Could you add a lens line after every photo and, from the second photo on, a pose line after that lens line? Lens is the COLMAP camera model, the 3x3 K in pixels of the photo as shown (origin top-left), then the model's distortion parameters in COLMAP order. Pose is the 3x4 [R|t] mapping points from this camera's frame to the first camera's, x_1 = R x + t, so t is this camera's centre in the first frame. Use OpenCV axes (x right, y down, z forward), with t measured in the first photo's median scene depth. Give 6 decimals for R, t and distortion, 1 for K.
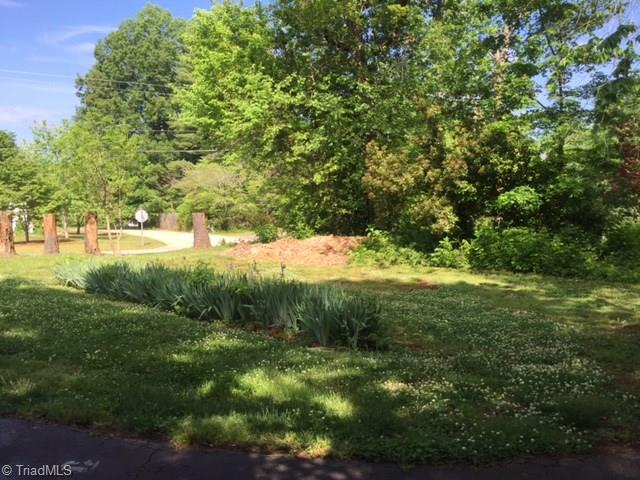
lens RADIAL K [[541.8, 0, 320.2], [0, 541.8, 240.5], [0, 0, 1]] dist [-0.005165, -0.002153]
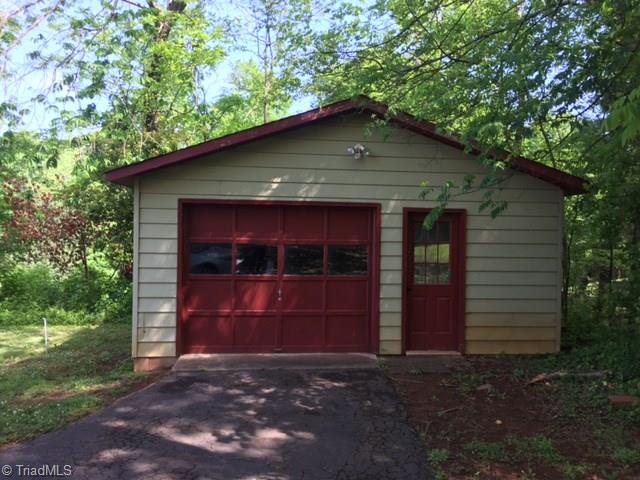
lens RADIAL K [[541.8, 0, 320.3], [0, 541.8, 240.7], [0, 0, 1]] dist [-0.005165, -0.002153]
pose [[0.524488, 0.000921, 0.851417, -0.044474], [0.067846, 0.996774, -0.042873, -0.003205], [-0.848710, 0.080252, 0.522733, -0.095972]]
